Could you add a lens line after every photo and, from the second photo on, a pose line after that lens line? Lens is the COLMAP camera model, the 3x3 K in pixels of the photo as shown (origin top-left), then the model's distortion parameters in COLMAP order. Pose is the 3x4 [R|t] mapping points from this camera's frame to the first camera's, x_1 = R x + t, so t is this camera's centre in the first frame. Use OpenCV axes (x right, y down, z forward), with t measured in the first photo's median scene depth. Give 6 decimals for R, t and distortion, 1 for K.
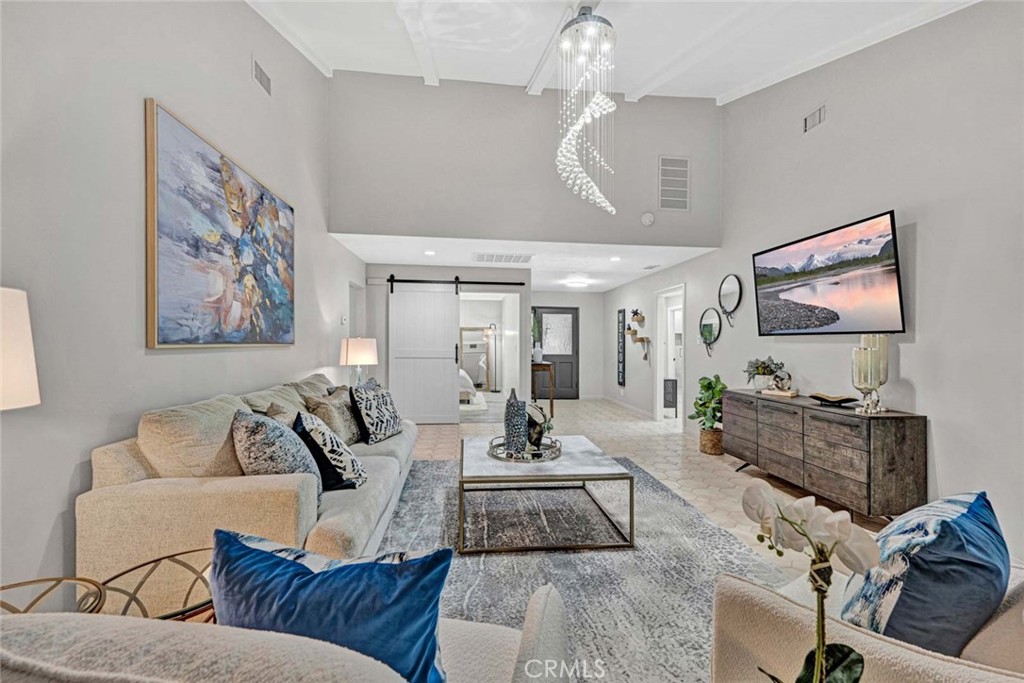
lens RADIAL K [[419.7, 0, 518.2], [0, 419.7, 347.0], [0, 0, 1]] dist [0.002629, 0.000137]
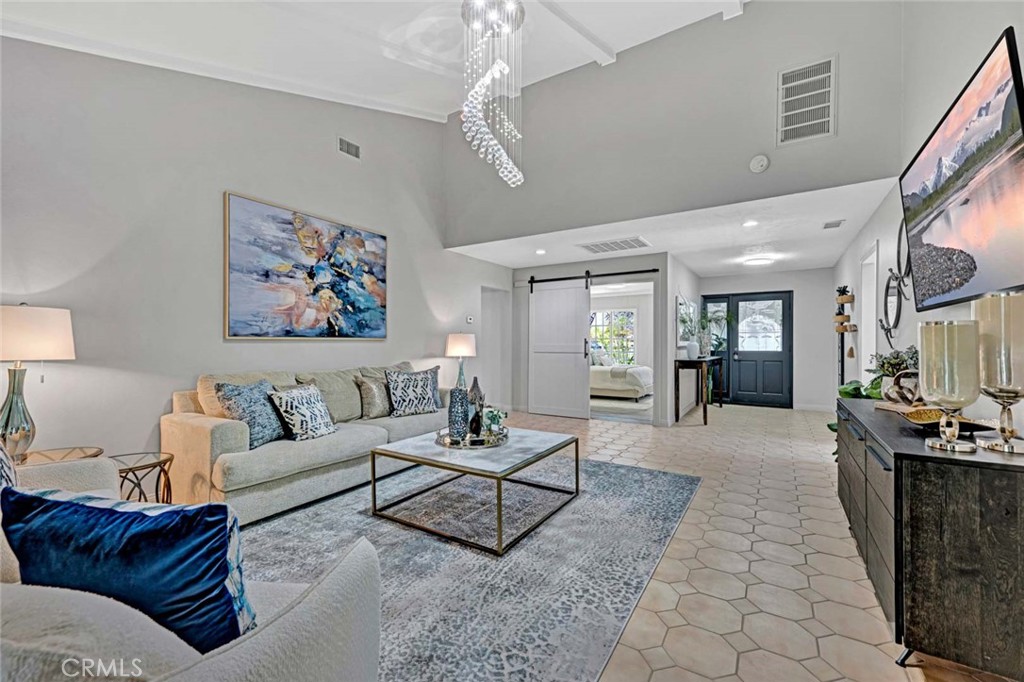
lens RADIAL K [[412.4, 0, 512.0], [0, 412.4, 341.0], [0, 0, 1]] dist [0.001972, 0.000158]
pose [[0.785681, -0.015290, -0.618443, 0.727061], [0.006271, 0.999840, -0.016753, 0.031472], [0.618601, 0.009284, 0.785651, 0.284955]]
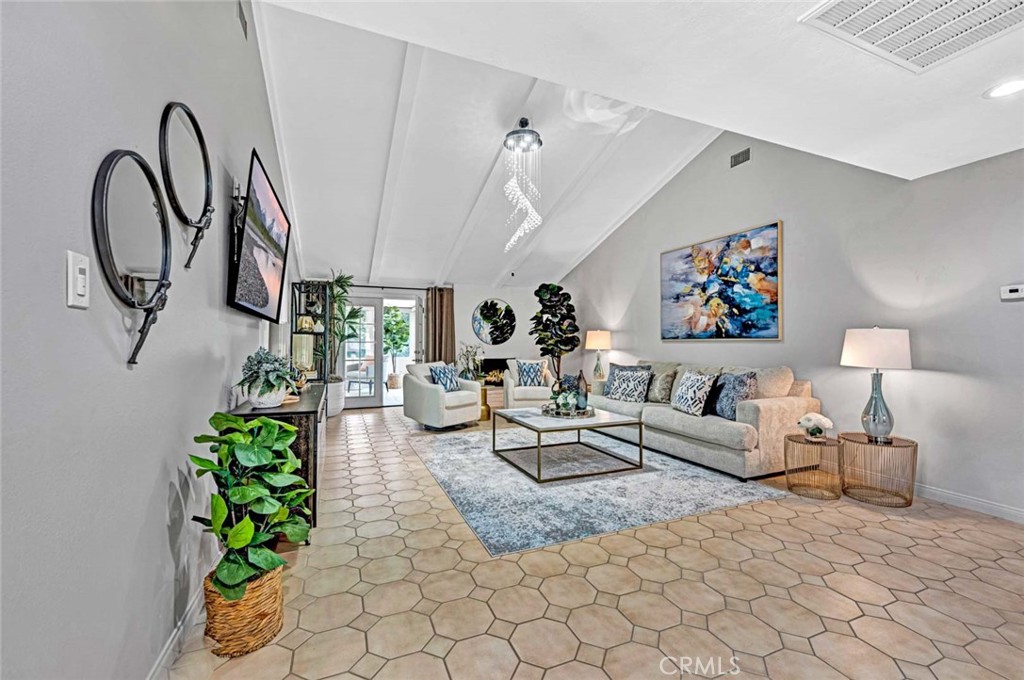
lens RADIAL K [[426.3, 0, 531.8], [0, 426.3, 323.7], [0, 0, 1]] dist [0.022560, 0.000242]
pose [[-0.947871, -0.023071, -0.317817, 0.606981], [-0.011227, 0.999174, -0.039049, 0.006450], [0.318456, -0.033445, -0.947348, 2.392079]]
